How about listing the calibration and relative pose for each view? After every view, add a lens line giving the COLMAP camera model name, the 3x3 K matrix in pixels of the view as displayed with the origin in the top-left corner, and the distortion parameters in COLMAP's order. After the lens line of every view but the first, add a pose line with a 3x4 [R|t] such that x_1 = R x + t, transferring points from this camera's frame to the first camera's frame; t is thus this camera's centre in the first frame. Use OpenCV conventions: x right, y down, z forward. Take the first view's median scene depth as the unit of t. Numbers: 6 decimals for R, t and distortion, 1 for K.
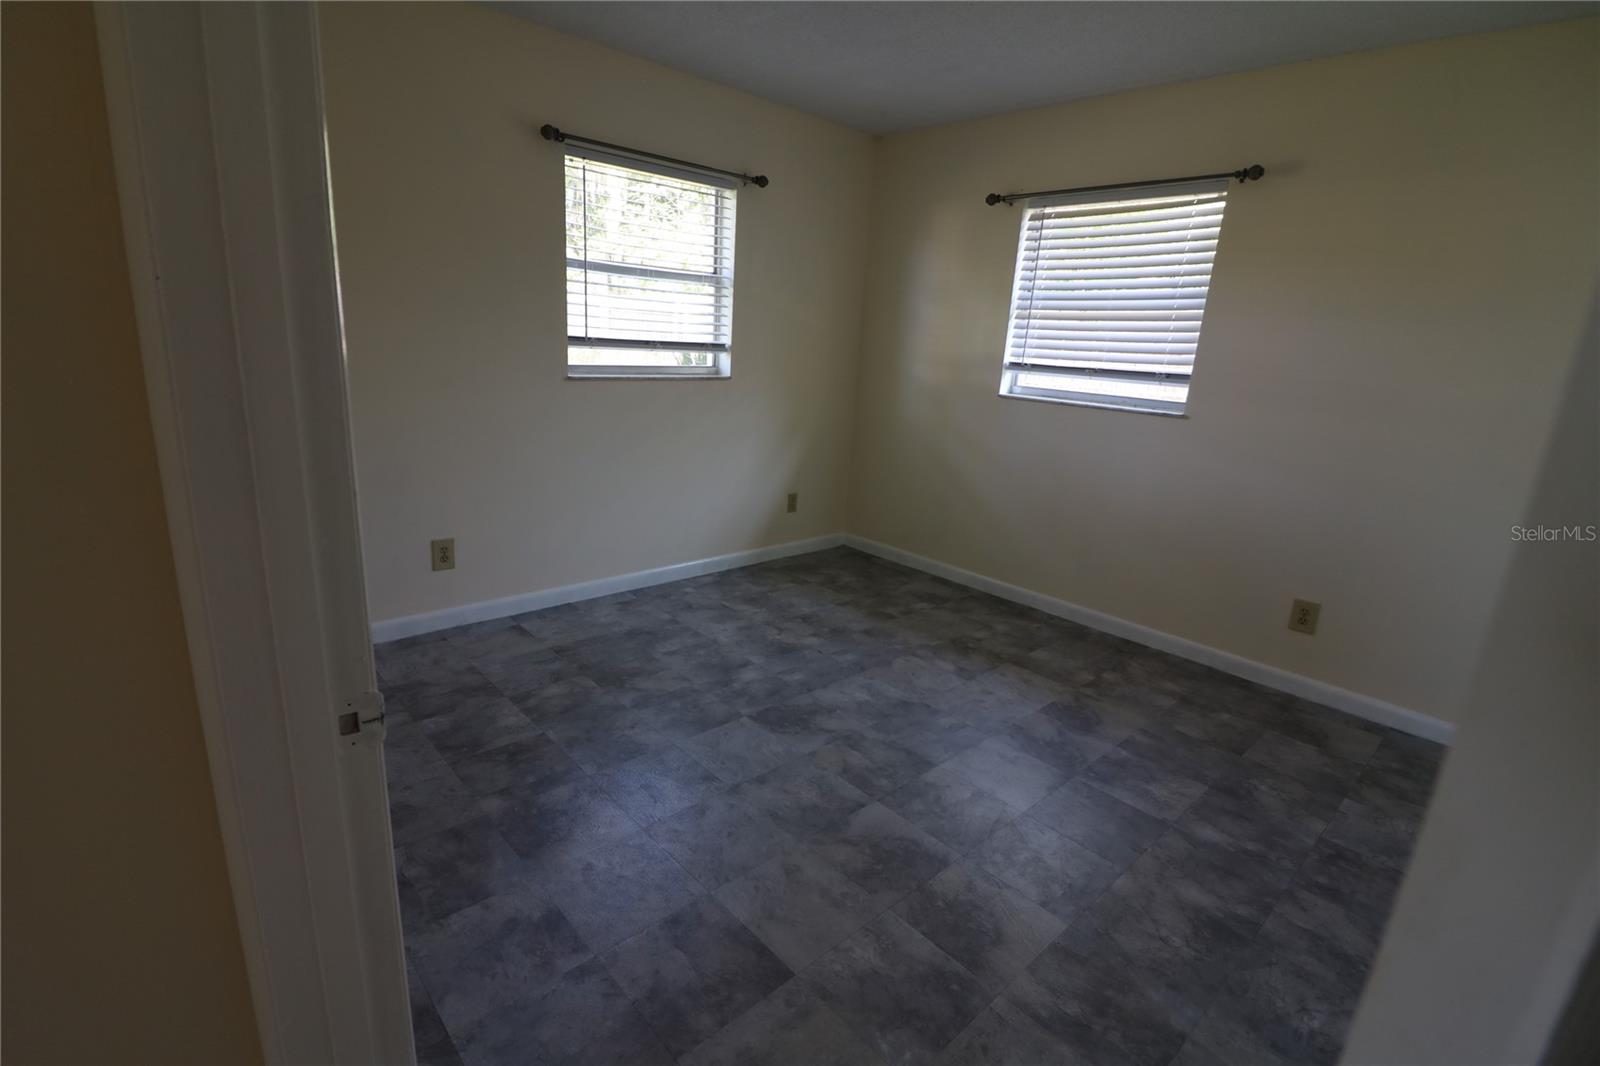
lens RADIAL K [[739.5, 0, 775.4], [0, 739.5, 548.3], [0, 0, 1]] dist [-0.010428, -0.005508]
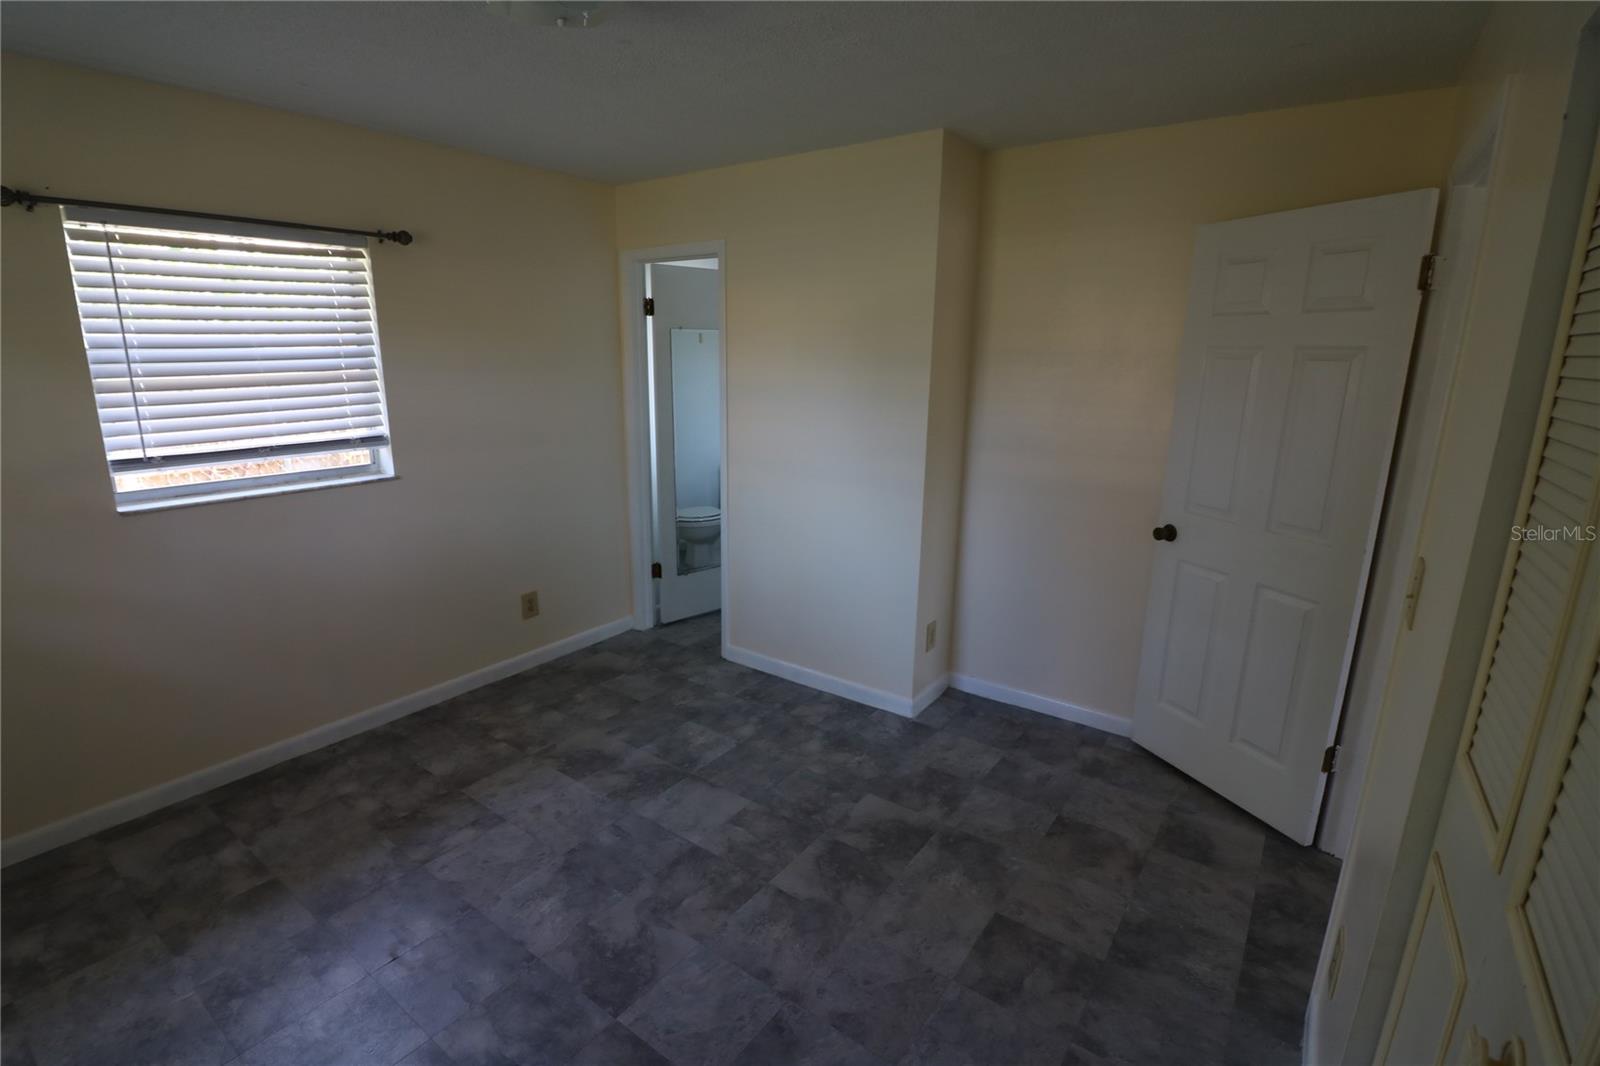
lens RADIAL K [[739.5, 0, 796.2], [0, 739.5, 538.8], [0, 0, 1]] dist [-0.010428, -0.005508]
pose [[-0.214814, -0.295687, 0.930819, -0.529059], [0.250109, 0.904632, 0.345088, -0.339251], [-0.944087, 0.306936, -0.120374, 0.711869]]
